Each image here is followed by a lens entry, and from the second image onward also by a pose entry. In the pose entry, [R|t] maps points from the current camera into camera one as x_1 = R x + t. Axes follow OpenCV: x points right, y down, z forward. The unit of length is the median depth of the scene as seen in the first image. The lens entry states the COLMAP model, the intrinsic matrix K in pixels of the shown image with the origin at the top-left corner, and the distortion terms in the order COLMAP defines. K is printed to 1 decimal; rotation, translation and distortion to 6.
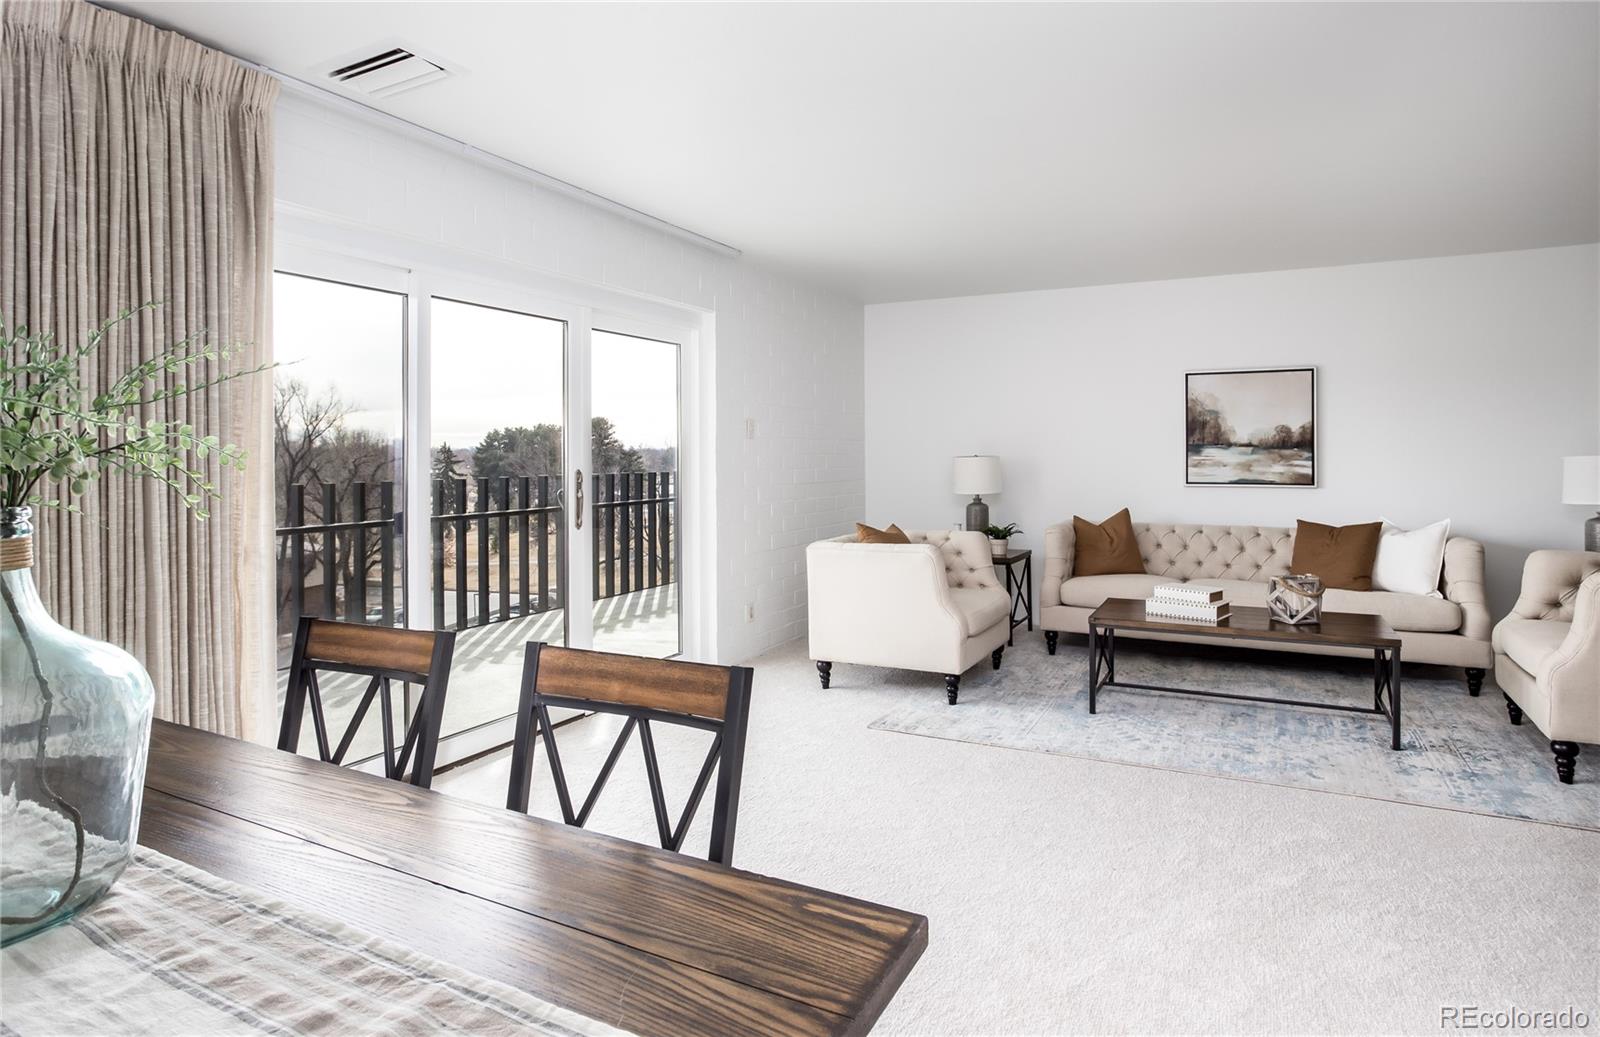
lens RADIAL K [[836.9, 0, 782.9], [0, 836.9, 449.7], [0, 0, 1]] dist [-0.029156, 0.006875]
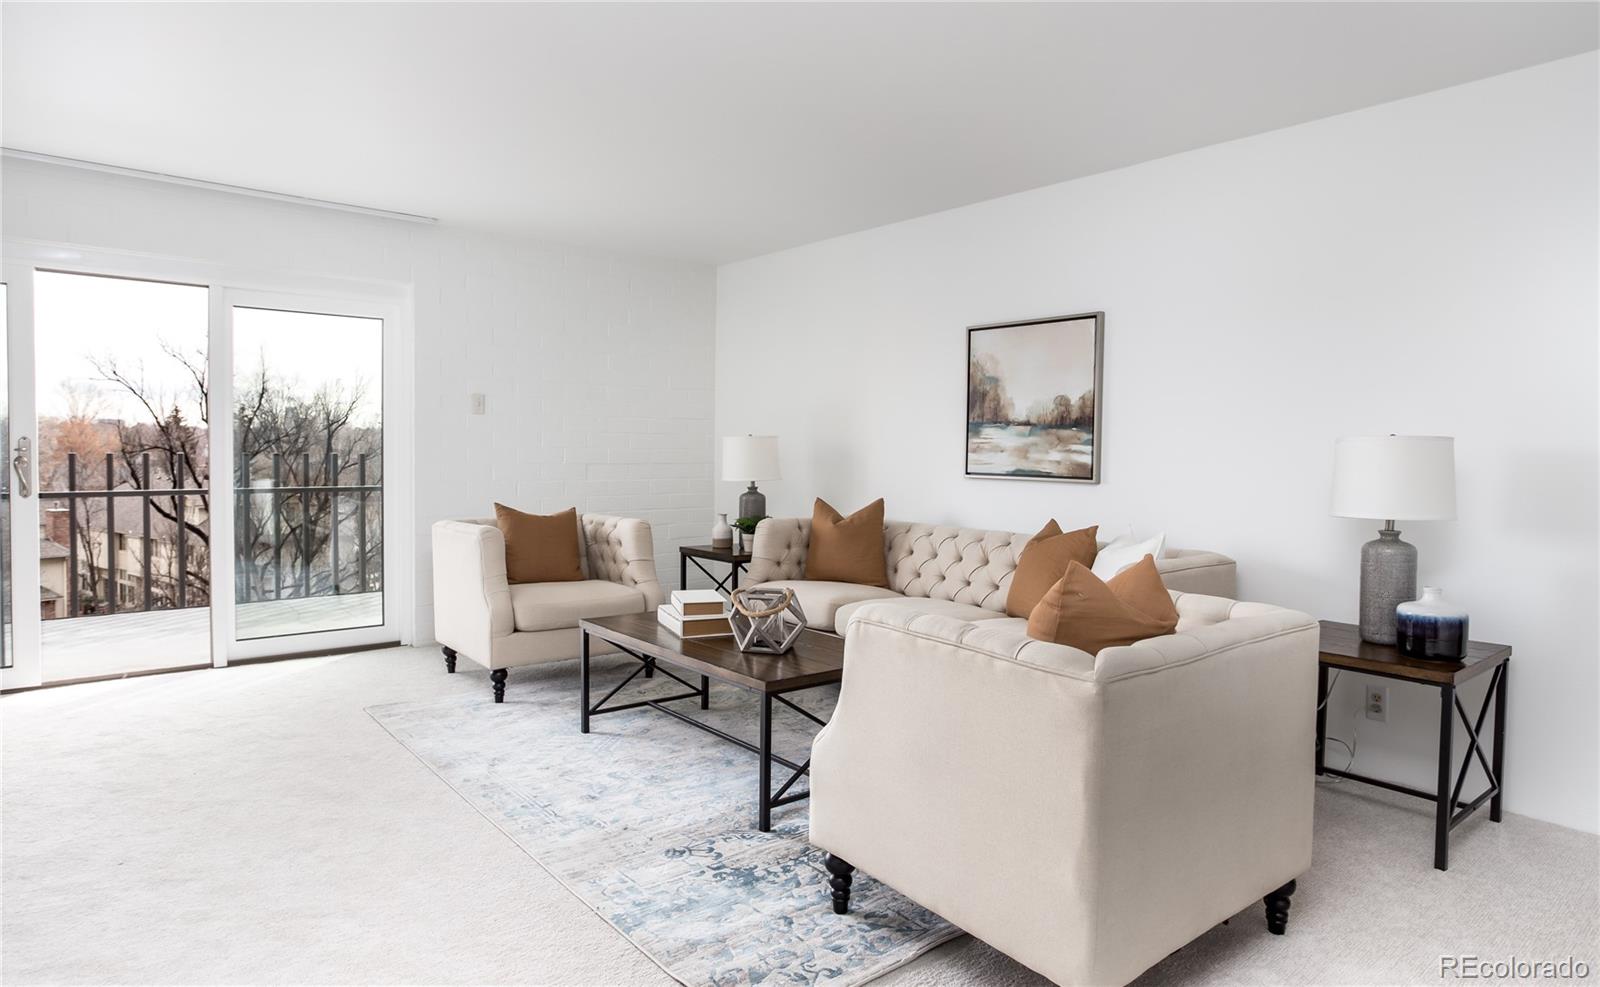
lens RADIAL K [[909.5, 0, 790.5], [0, 909.5, 488.0], [0, 0, 1]] dist [-0.032433, 0.011089]
pose [[0.923870, 0.032289, -0.381341, 0.800216], [-0.012637, 0.998465, 0.053927, 0.012918], [0.382497, -0.045003, 0.922860, 0.202787]]
